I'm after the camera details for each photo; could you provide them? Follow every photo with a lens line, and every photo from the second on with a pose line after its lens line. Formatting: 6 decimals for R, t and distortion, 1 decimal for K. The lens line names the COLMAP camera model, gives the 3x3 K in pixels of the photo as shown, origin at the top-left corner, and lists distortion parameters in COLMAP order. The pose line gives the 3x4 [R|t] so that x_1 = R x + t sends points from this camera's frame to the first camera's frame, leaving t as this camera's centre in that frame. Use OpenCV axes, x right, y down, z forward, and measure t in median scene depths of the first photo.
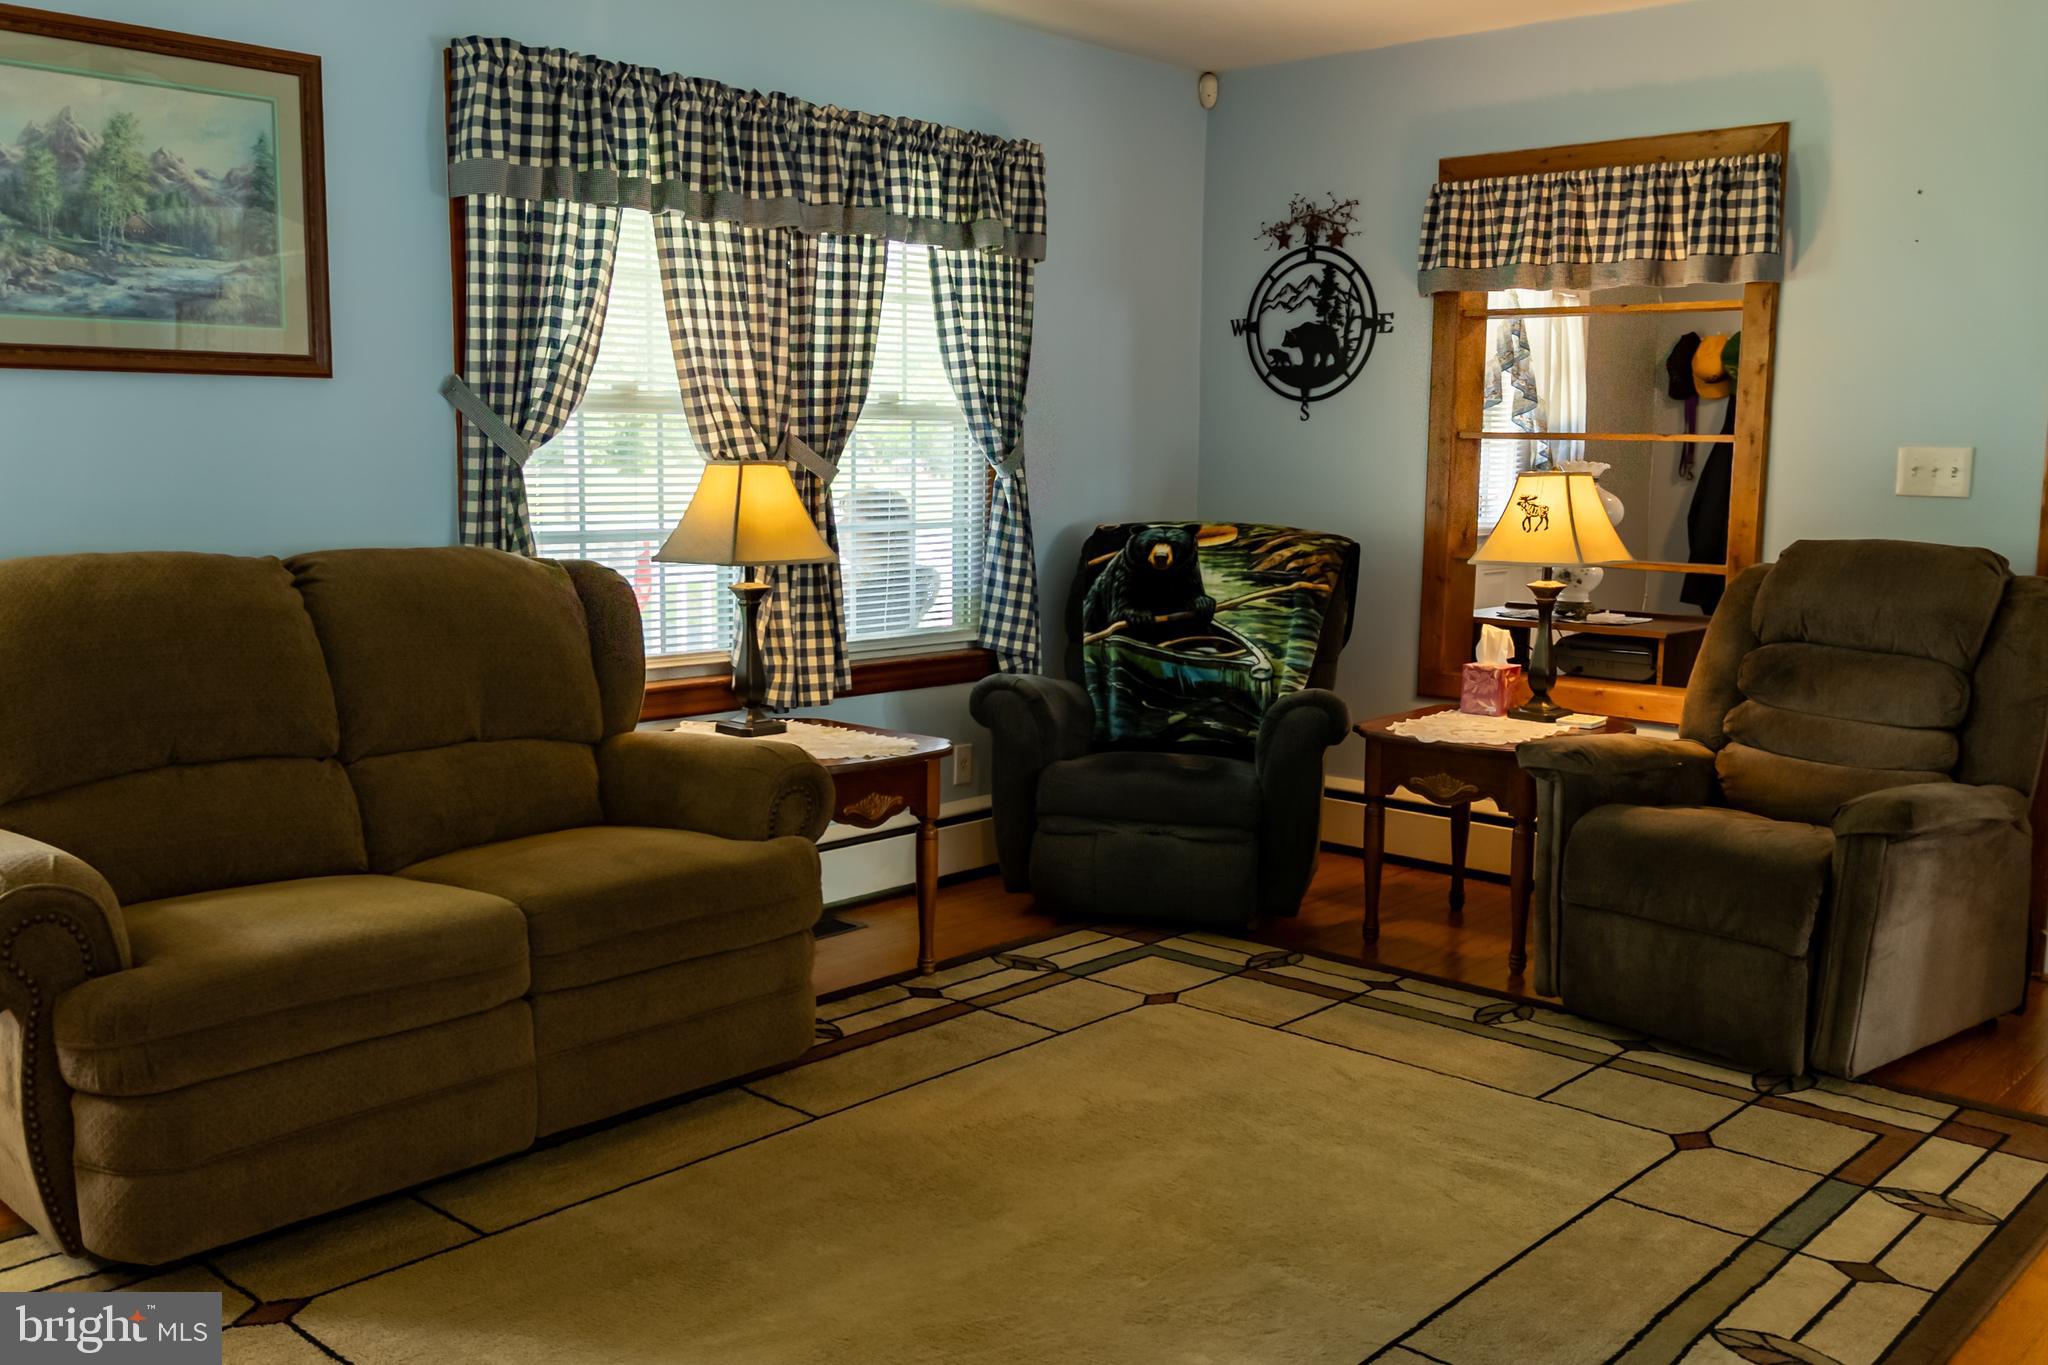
lens RADIAL K [[1814.9, 0, 1024.0], [0, 1814.9, 682.5], [0, 0, 1]] dist [-0.001055, -0.007179]
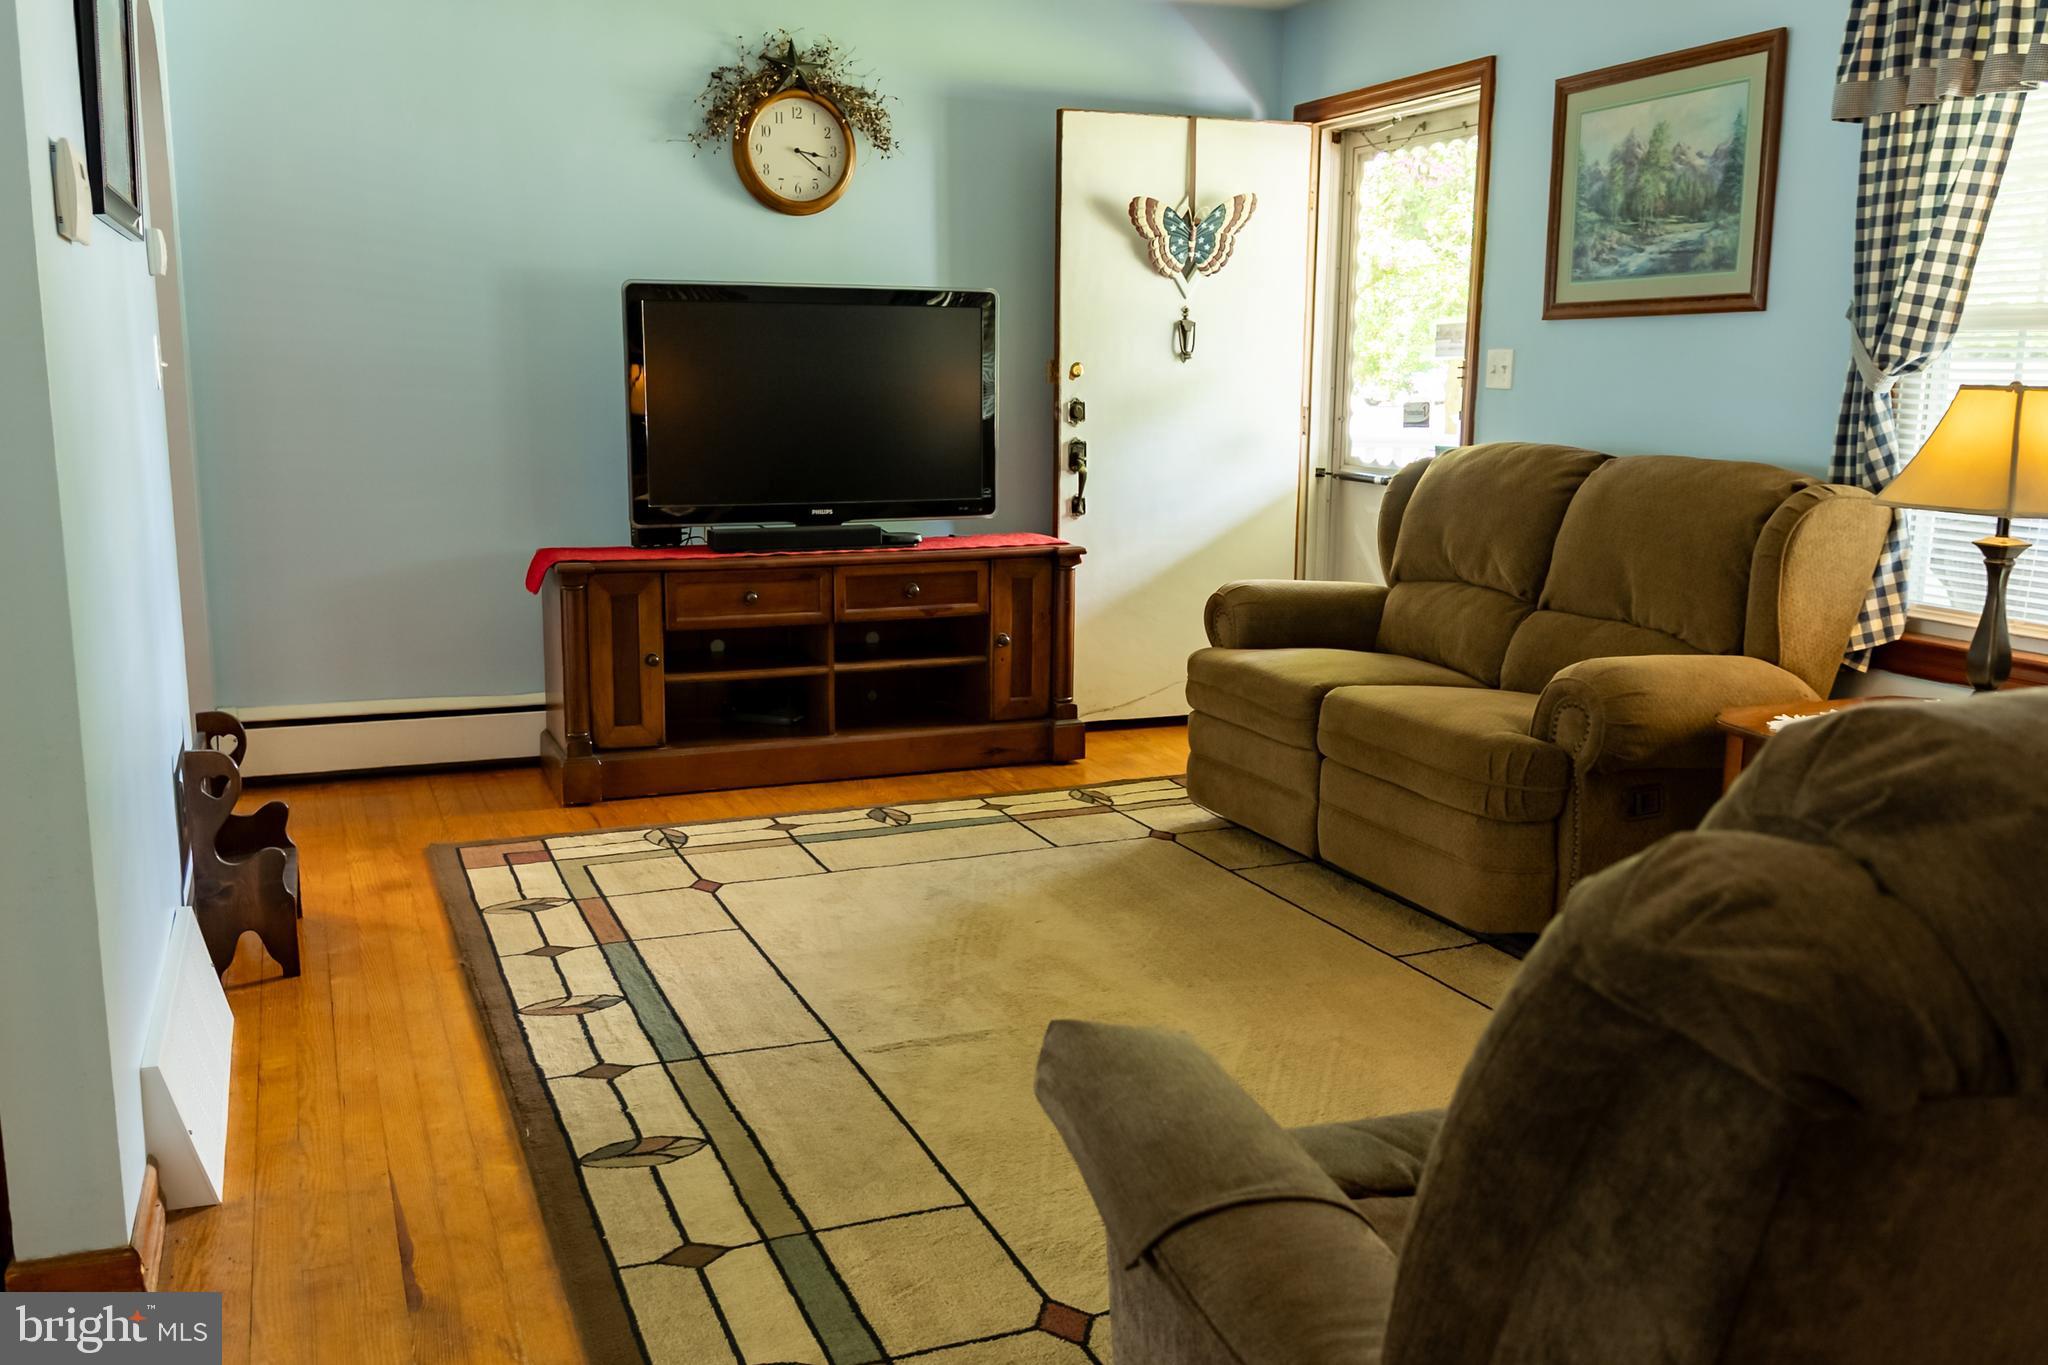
lens RADIAL K [[1739.9, 0, 1024.0], [0, 1739.9, 682.5], [0, 0, 1]] dist [0.007874, 0.006070]
pose [[-0.421824, 0.145397, -0.894944, 0.612557], [-0.132023, 0.966688, 0.219281, -0.088143], [0.897014, 0.210651, -0.388576, 0.773438]]
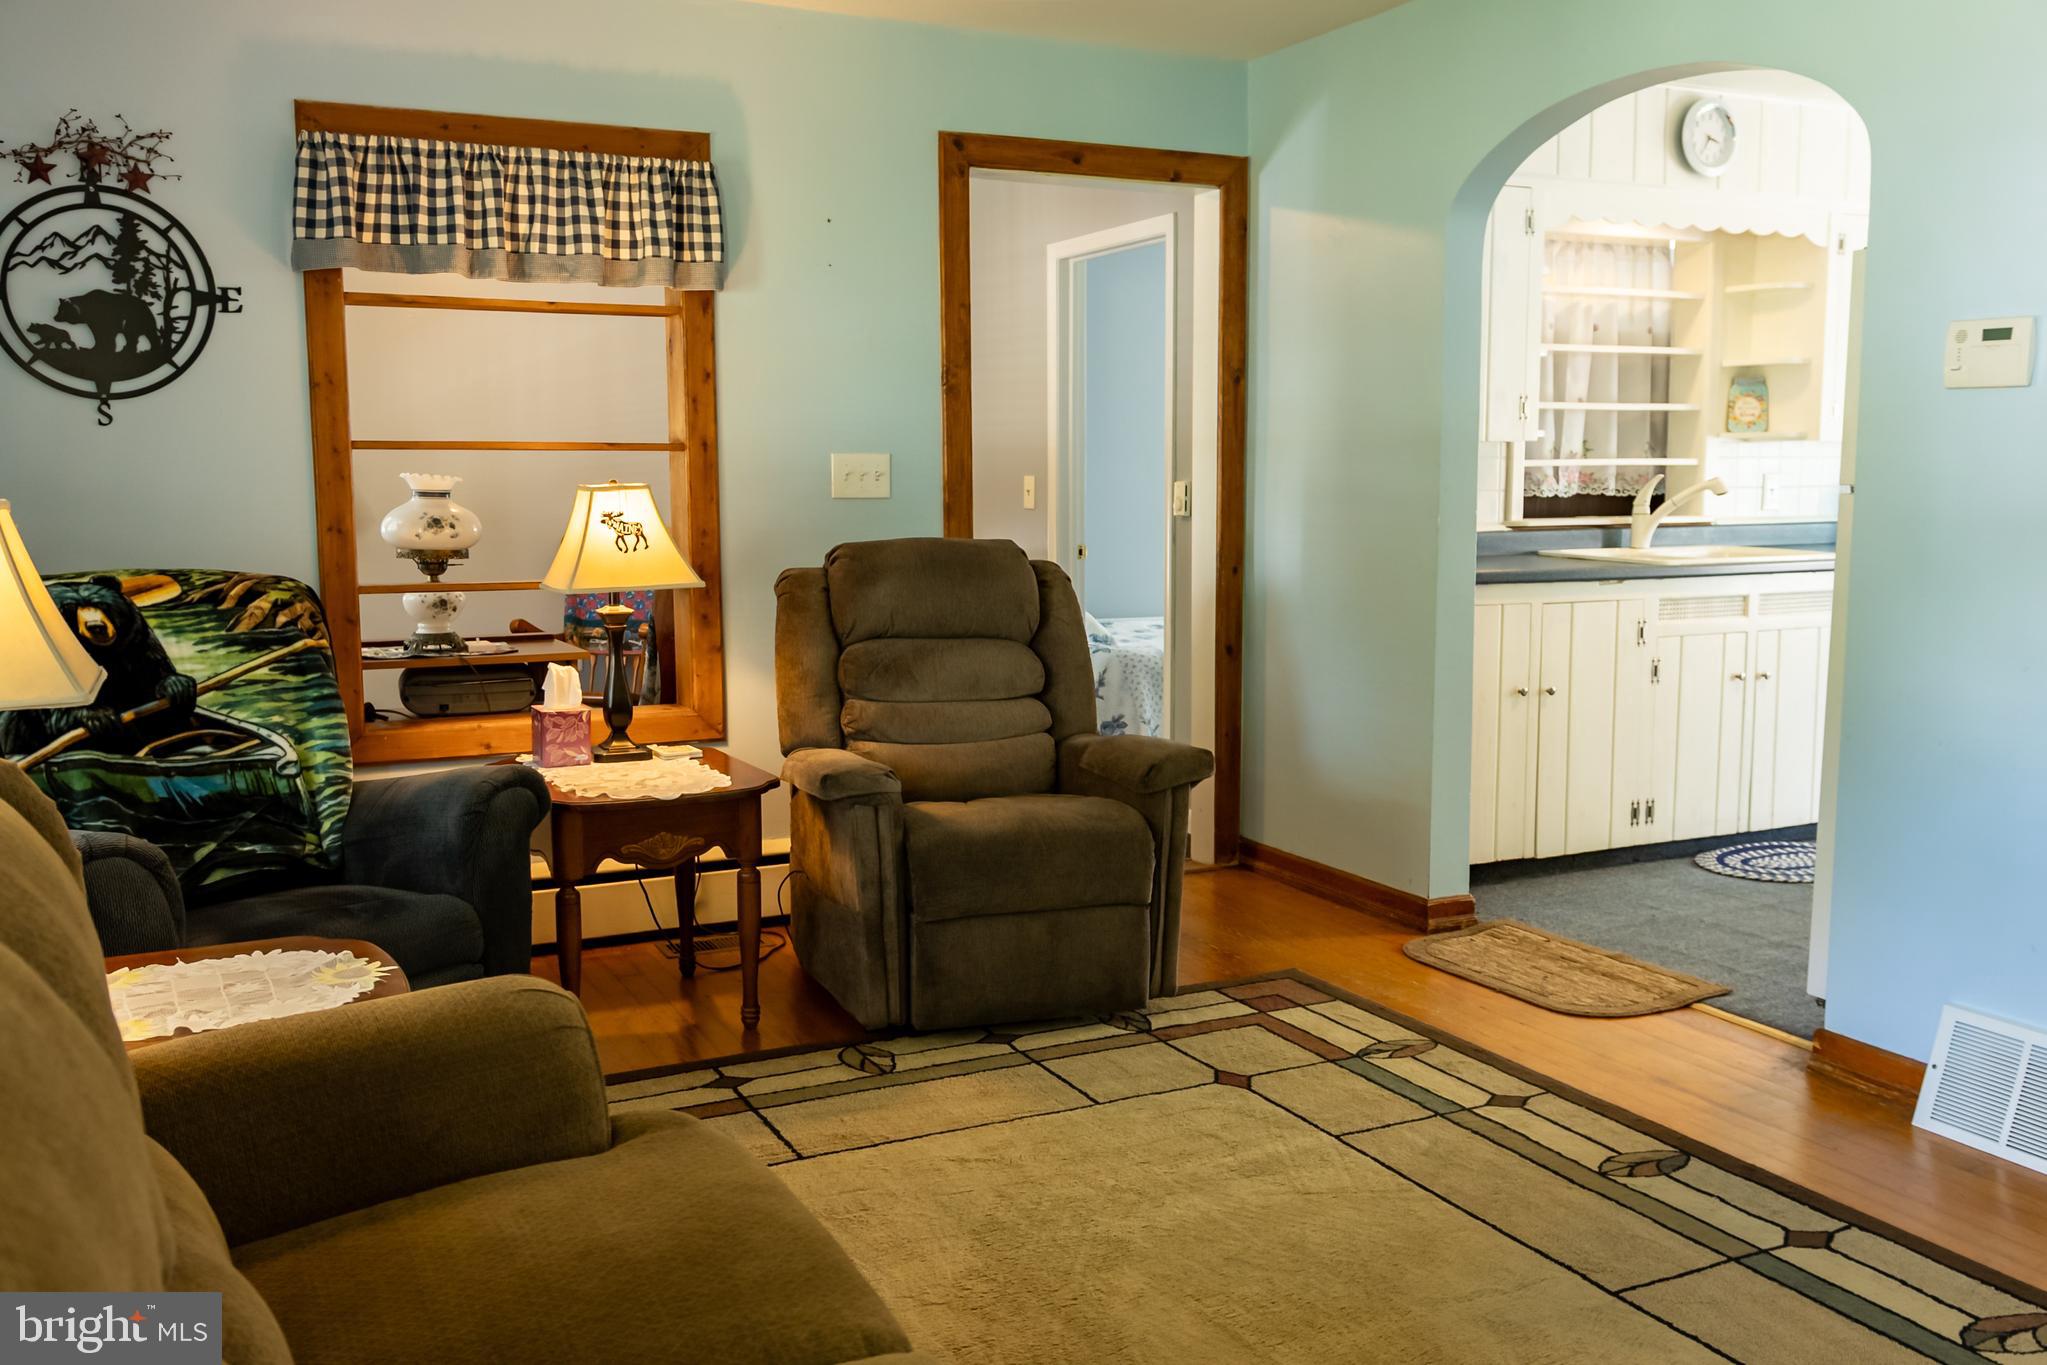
lens RADIAL K [[1763.3, 0, 1023.5], [0, 1763.3, 682.5], [0, 0, 1]] dist [0.001552, -0.006422]
pose [[0.365002, -0.127311, 0.922261, -0.414302], [0.128439, 0.988020, 0.085557, -0.061785], [-0.922105, 0.087226, 0.376981, 0.446135]]
